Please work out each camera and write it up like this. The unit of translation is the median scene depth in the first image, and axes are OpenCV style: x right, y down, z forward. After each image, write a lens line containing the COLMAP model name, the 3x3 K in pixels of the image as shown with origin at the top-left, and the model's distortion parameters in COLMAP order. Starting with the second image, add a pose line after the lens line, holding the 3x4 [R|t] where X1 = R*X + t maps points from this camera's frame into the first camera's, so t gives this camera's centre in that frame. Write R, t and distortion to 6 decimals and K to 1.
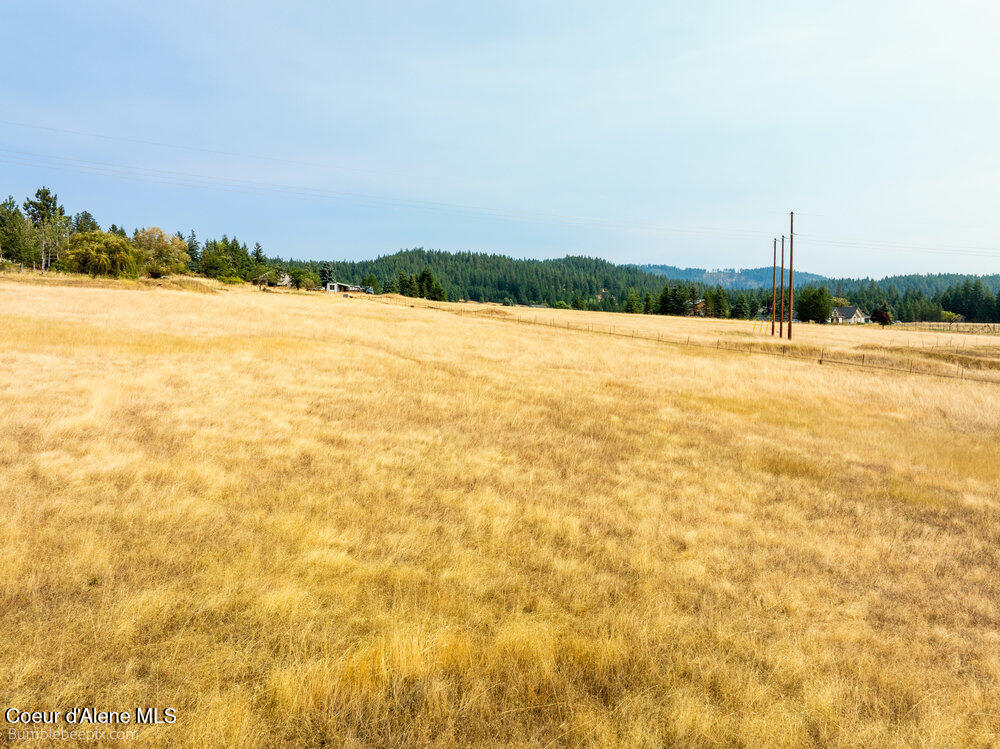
lens RADIAL K [[707.5, 0, 500.3], [0, 707.5, 374.5], [0, 0, 1]] dist [-0.034114, 0.007113]
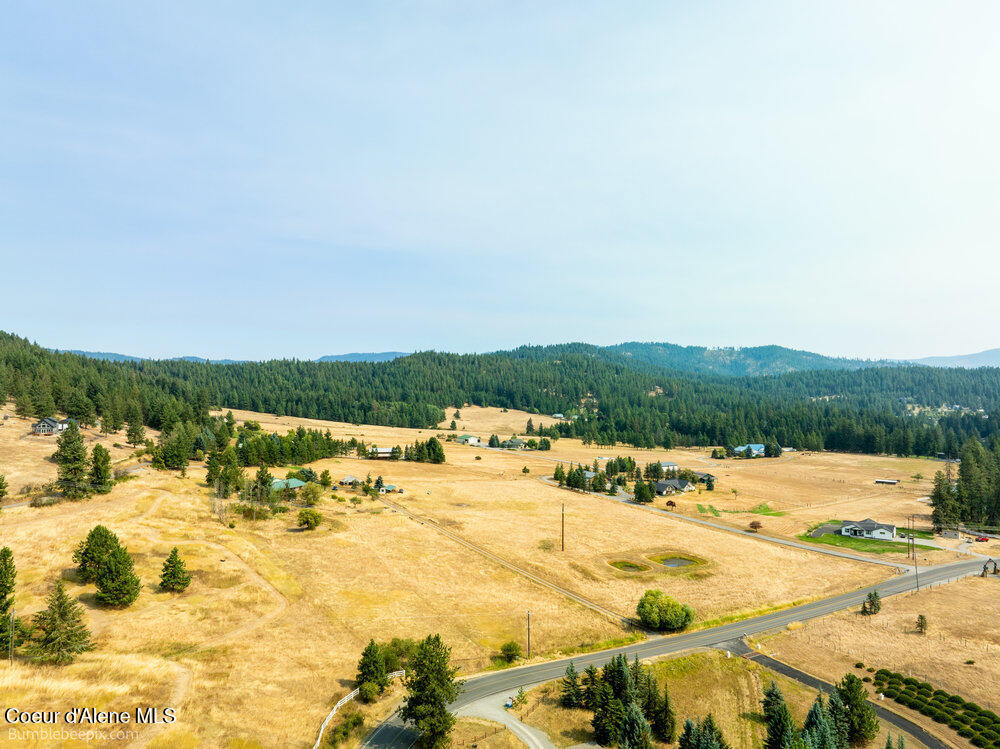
lens RADIAL K [[707.5, 0, 502.3], [0, 707.5, 373.6], [0, 0, 1]] dist [-0.034114, 0.007113]
pose [[0.999869, 0.006575, -0.014771, 0.018144], [-0.007921, 0.995632, -0.093024, -0.038012], [0.014095, 0.093129, 0.995554, -0.138462]]
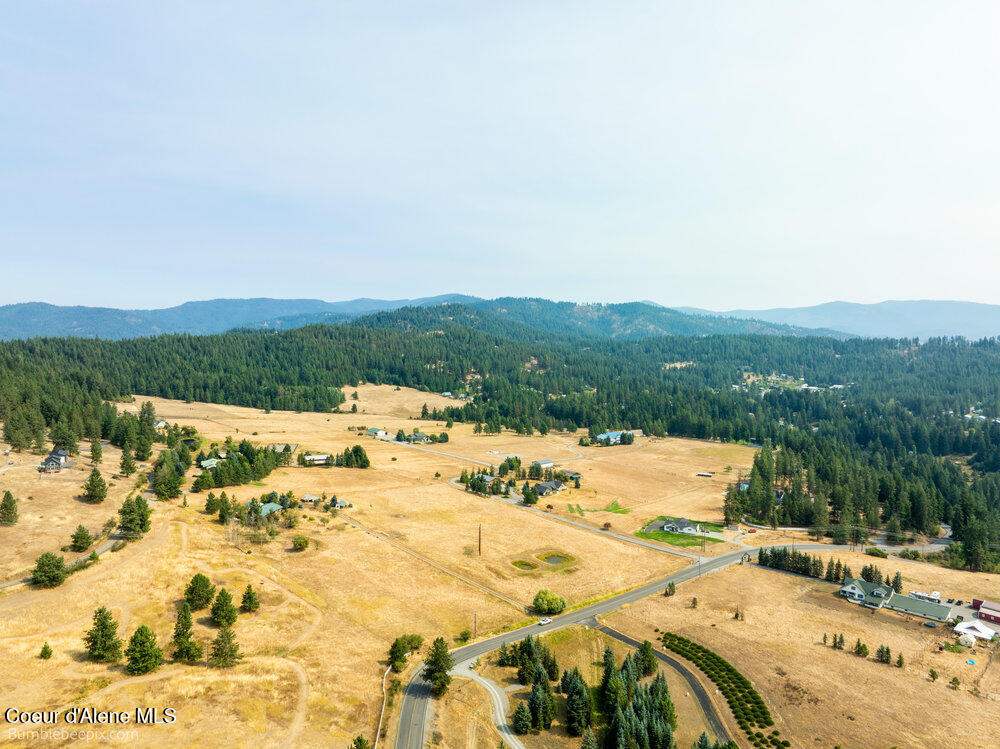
lens RADIAL K [[707.5, 0, 499.6], [0, 707.5, 375.6], [0, 0, 1]] dist [-0.034114, 0.007113]
pose [[0.987115, 0.002372, 0.159997, -0.009068], [-0.000630, 0.999940, -0.010937, -0.082610], [-0.160014, 0.010695, 0.987057, -0.235794]]
